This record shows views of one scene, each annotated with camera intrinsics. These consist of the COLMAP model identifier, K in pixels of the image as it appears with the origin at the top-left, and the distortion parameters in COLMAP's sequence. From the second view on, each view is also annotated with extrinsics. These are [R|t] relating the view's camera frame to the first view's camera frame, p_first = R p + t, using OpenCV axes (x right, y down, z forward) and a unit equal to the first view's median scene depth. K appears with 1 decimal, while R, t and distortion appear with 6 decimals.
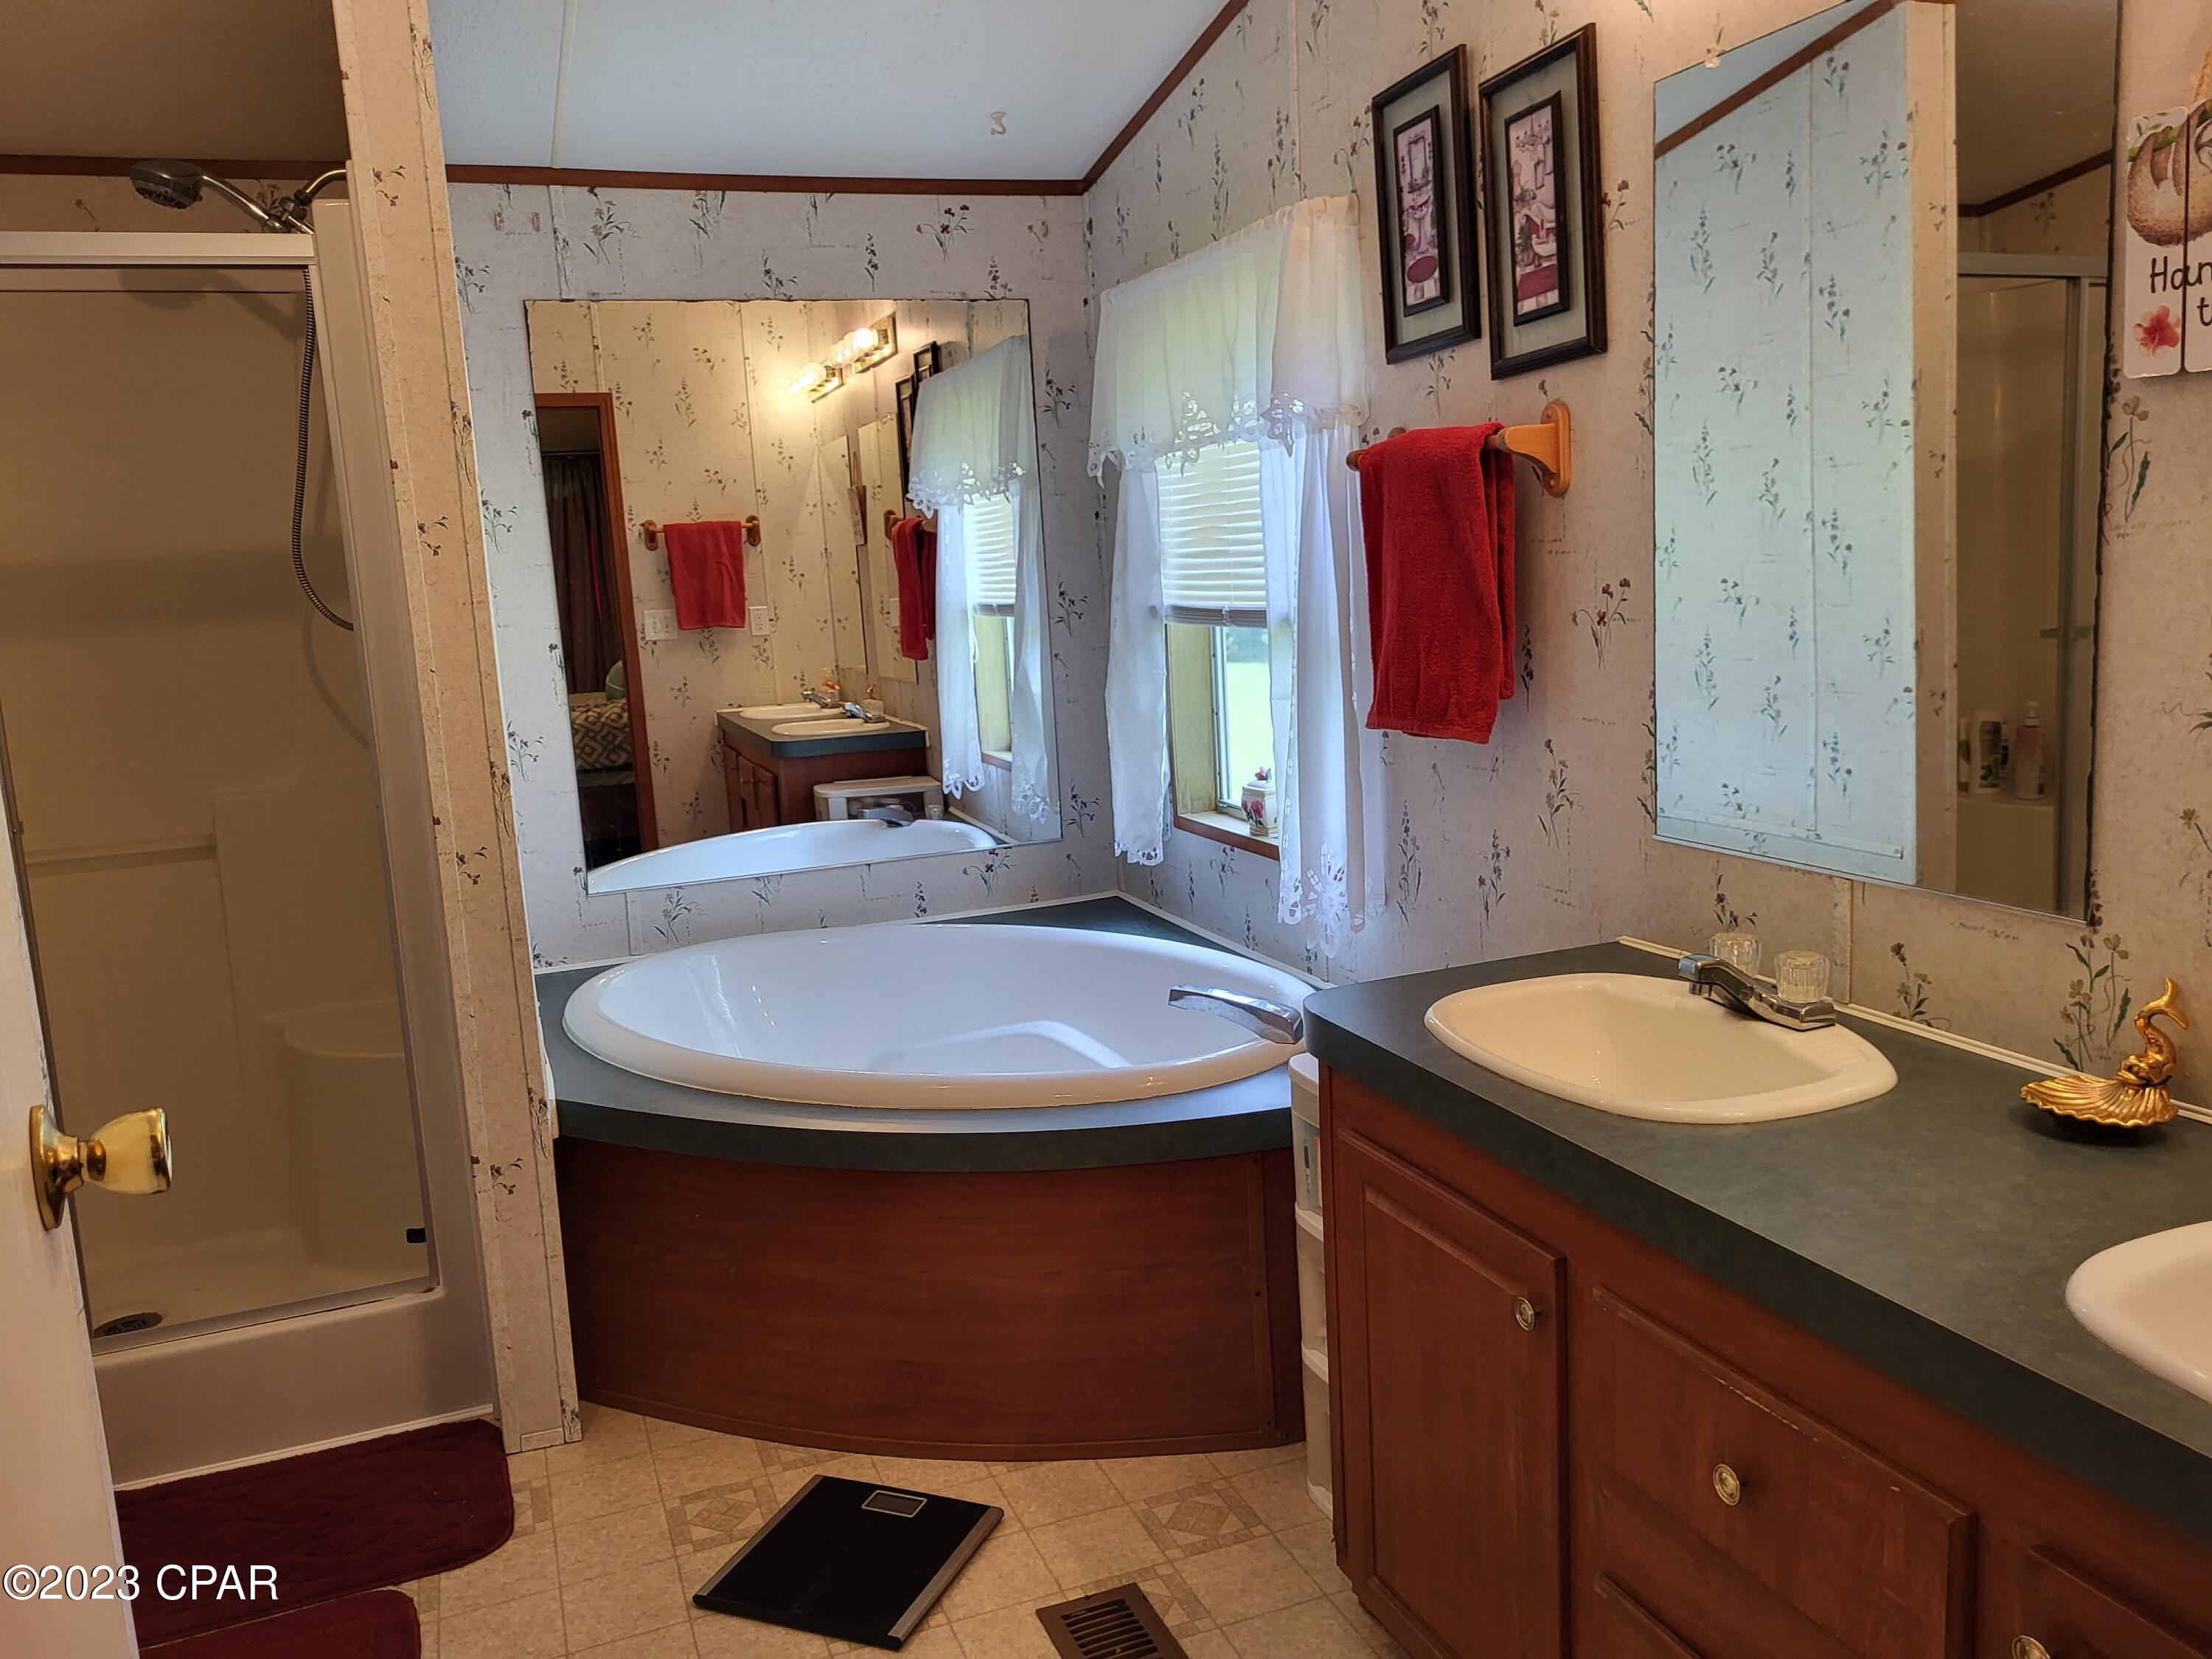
lens RADIAL K [[1691.7, 0, 1093.6], [0, 1691.7, 818.1], [0, 0, 1]] dist [0.052624, -0.045130]
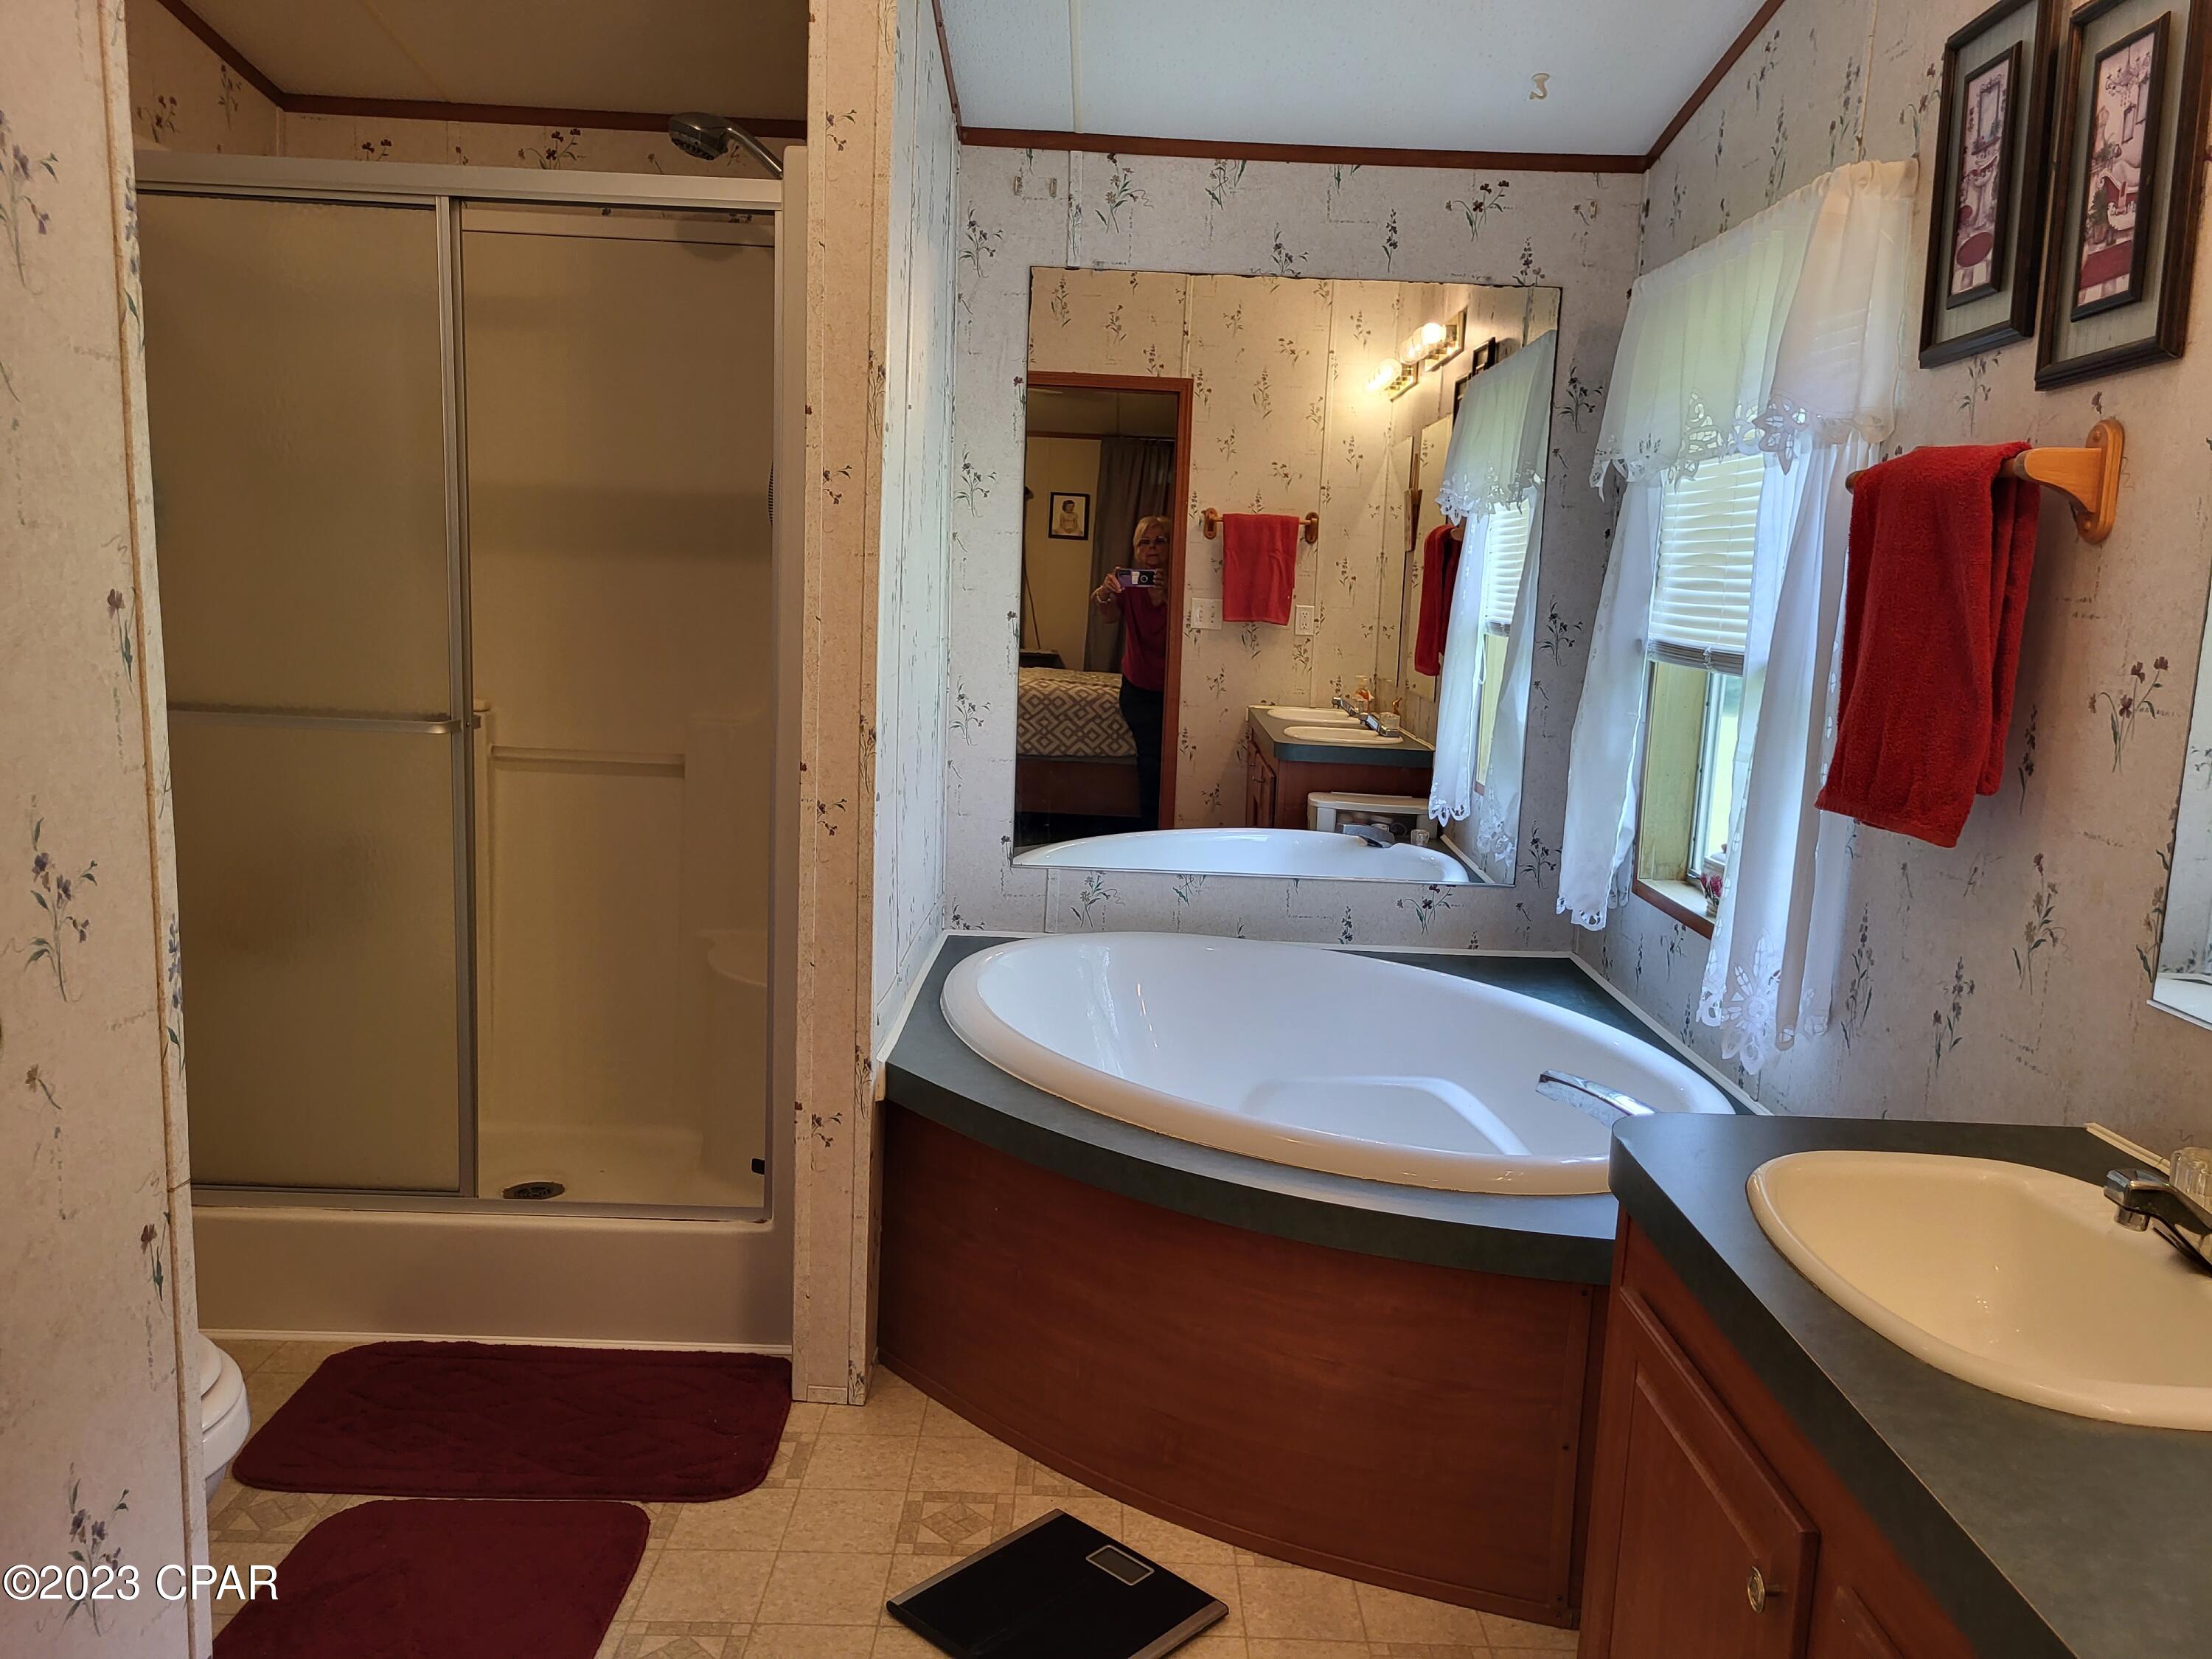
lens RADIAL K [[1691.7, 0, 1124.6], [0, 1691.7, 838.1], [0, 0, 1]] dist [0.052624, -0.045130]
pose [[0.934327, 0.148732, -0.323900, 0.113897], [-0.147177, 0.988672, 0.029440, -0.013273], [0.324610, 0.020164, 0.945633, 0.107849]]
